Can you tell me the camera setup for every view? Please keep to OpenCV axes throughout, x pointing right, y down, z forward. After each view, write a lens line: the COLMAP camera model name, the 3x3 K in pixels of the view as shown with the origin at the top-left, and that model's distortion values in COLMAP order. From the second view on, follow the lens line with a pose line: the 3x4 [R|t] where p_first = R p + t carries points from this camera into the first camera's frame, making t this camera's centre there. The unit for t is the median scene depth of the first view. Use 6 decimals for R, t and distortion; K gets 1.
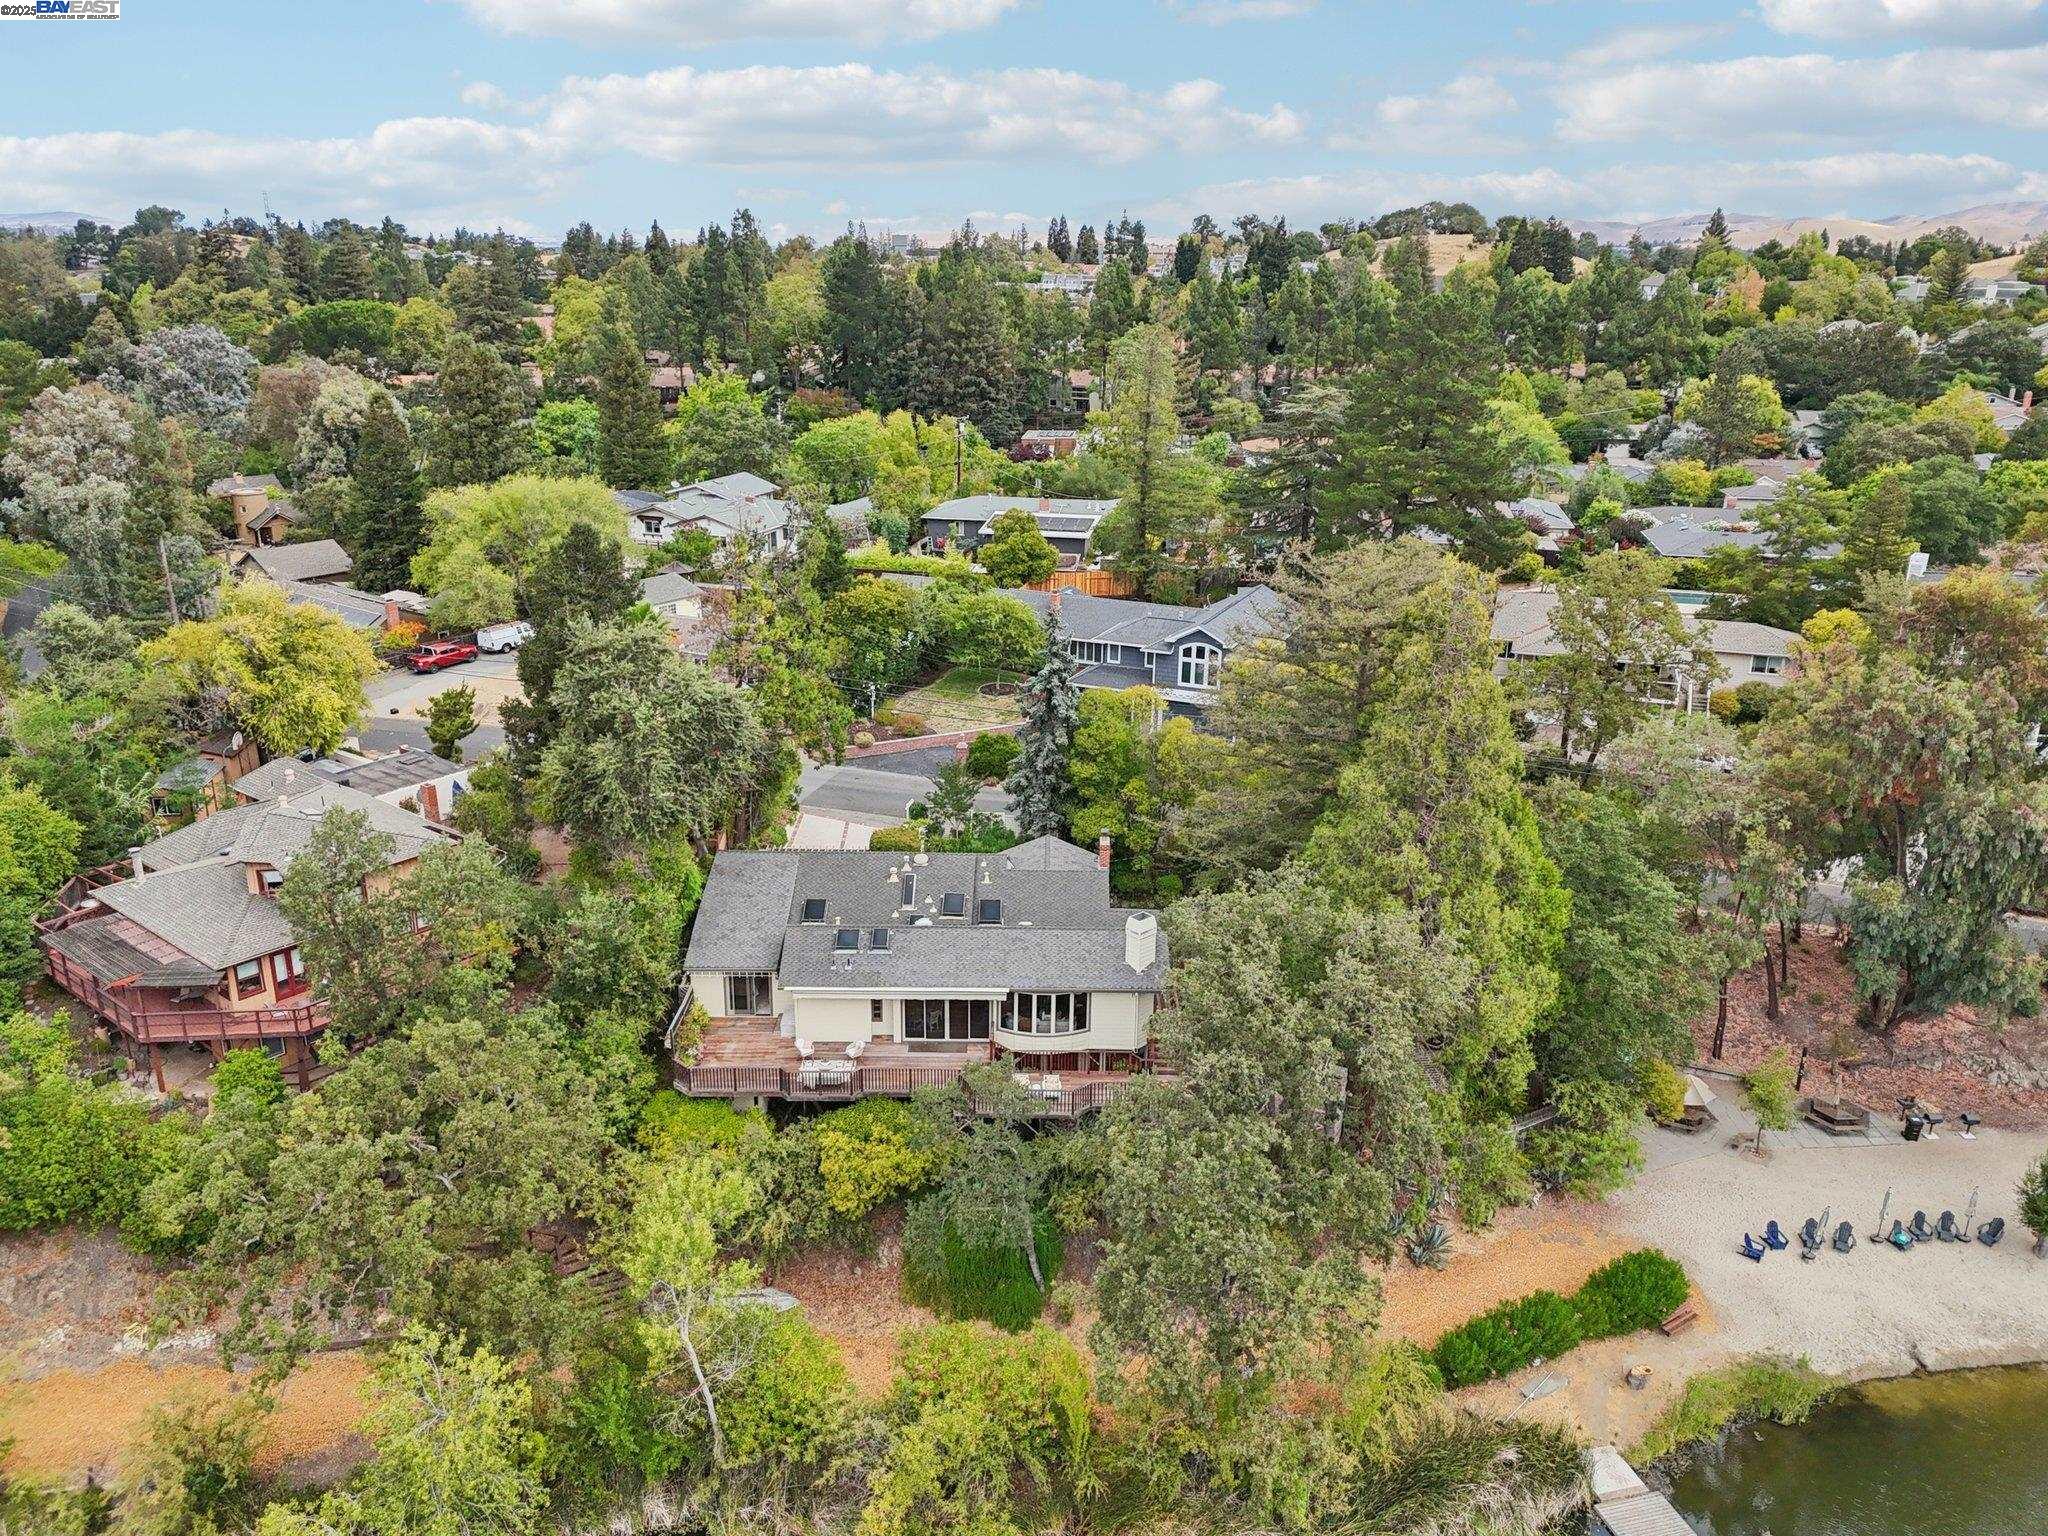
lens RADIAL K [[1506.9, 0, 1064.4], [0, 1506.9, 828.5], [0, 0, 1]] dist [0.073428, -0.066544]
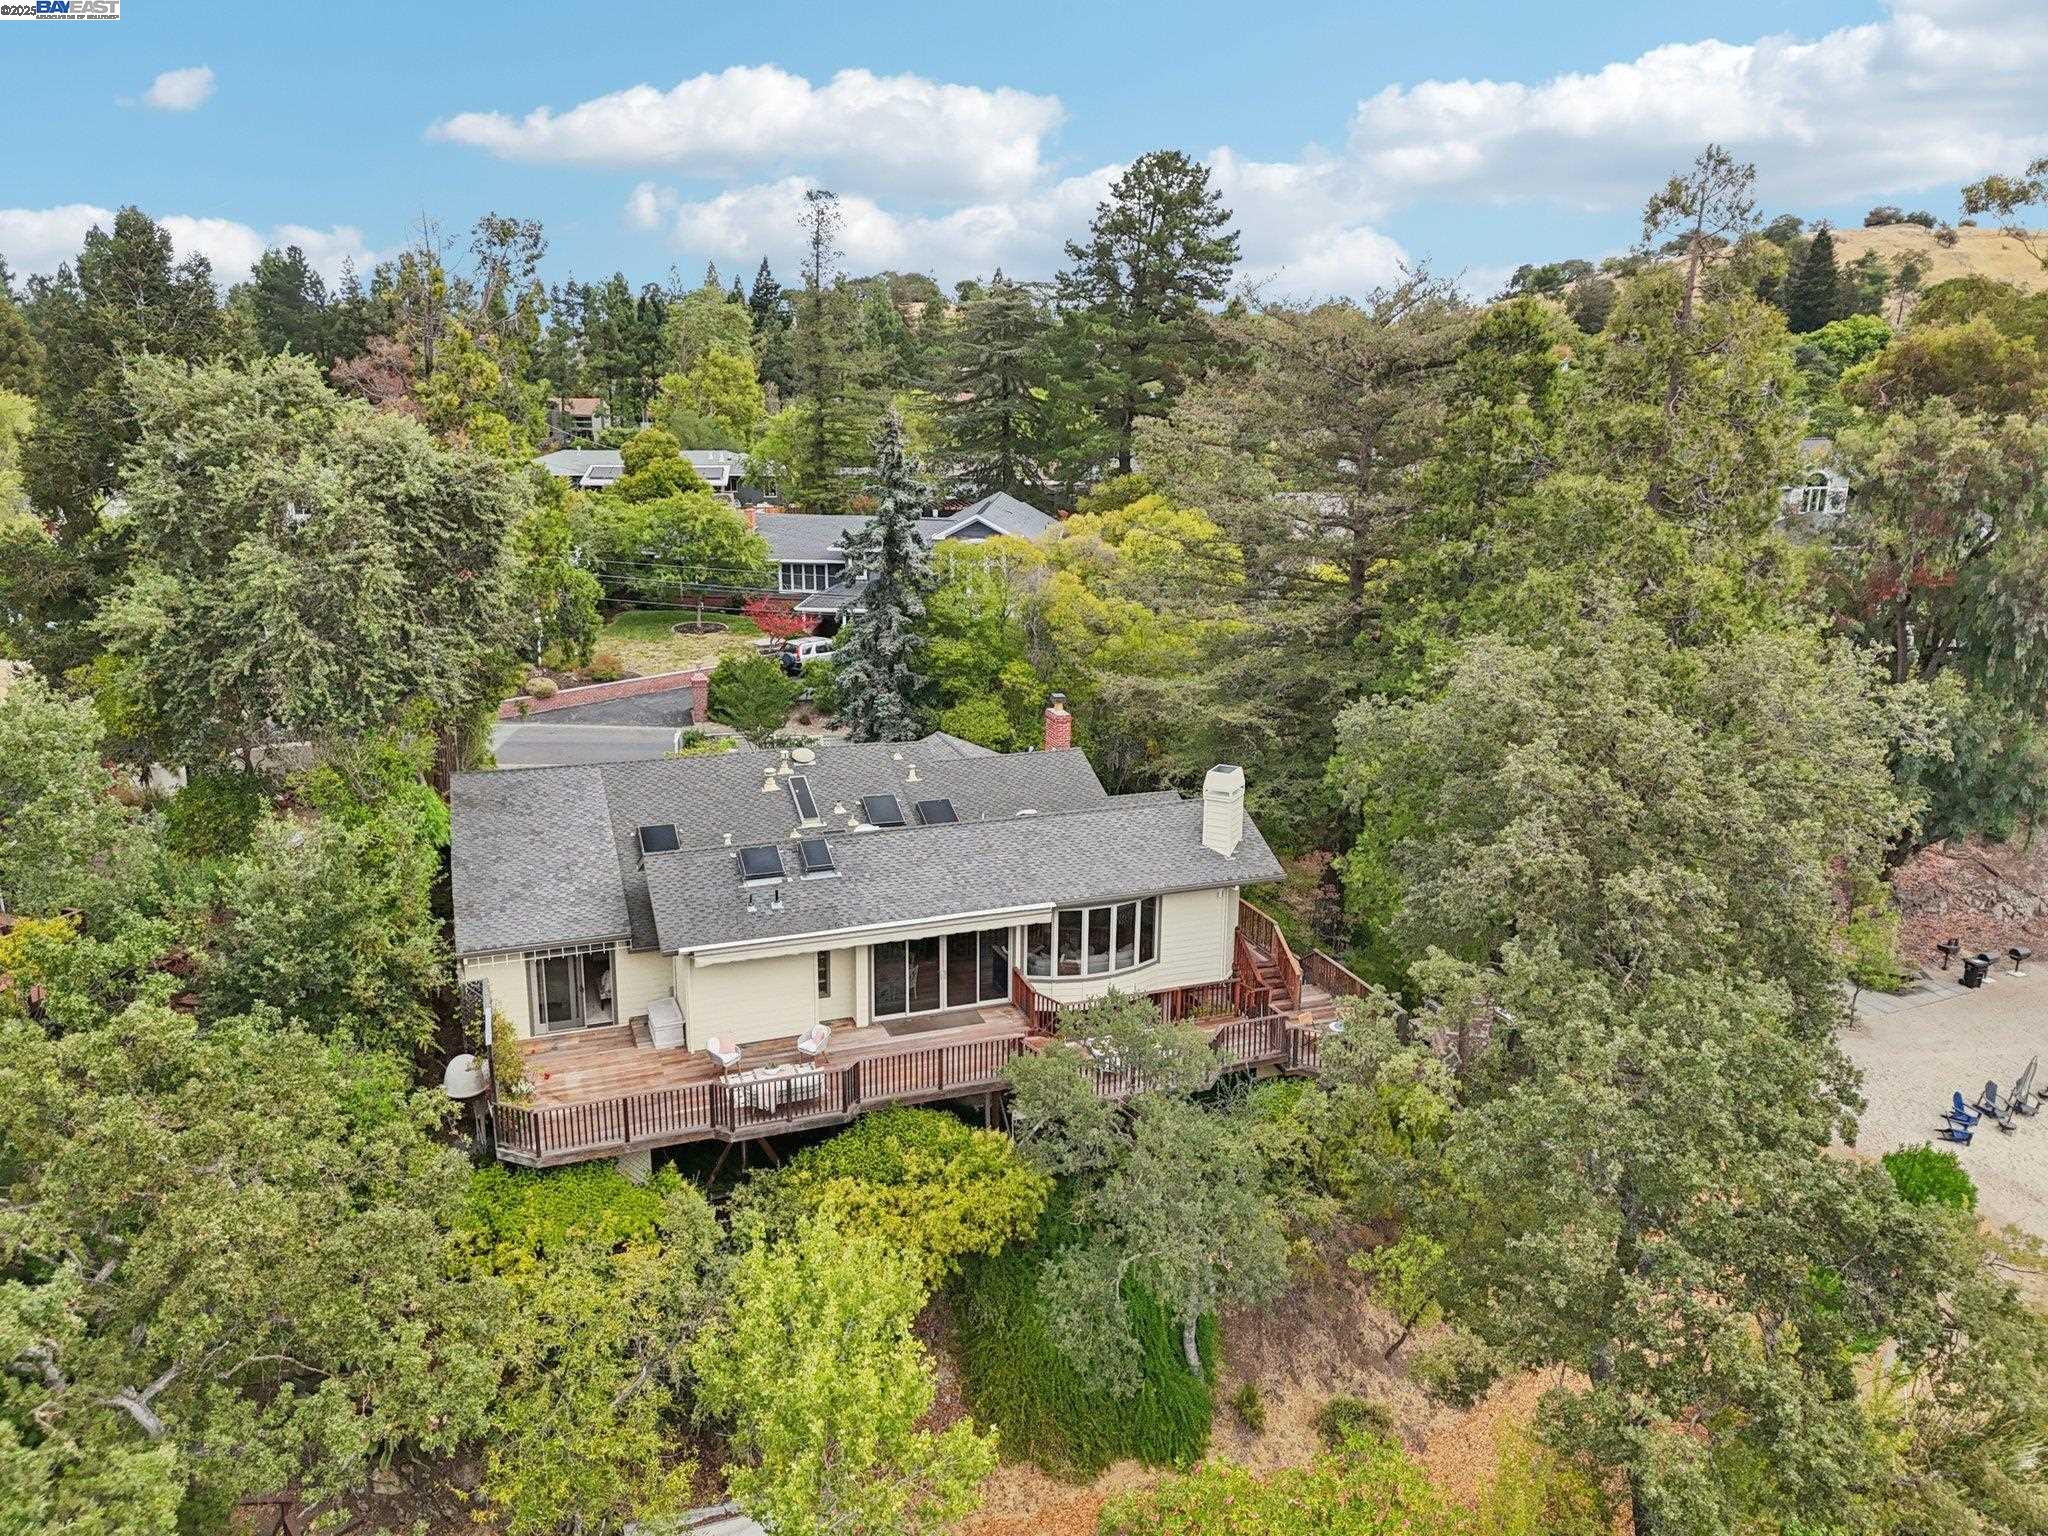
lens RADIAL K [[1506.9, 0, 1064.4], [0, 1506.9, 828.5], [0, 0, 1]] dist [0.073428, -0.066544]
pose [[0.936633, -0.108368, 0.333129, -0.226781], [0.129441, 0.990712, -0.041657, 0.099961], [-0.325520, 0.082138, 0.941961, 0.411282]]
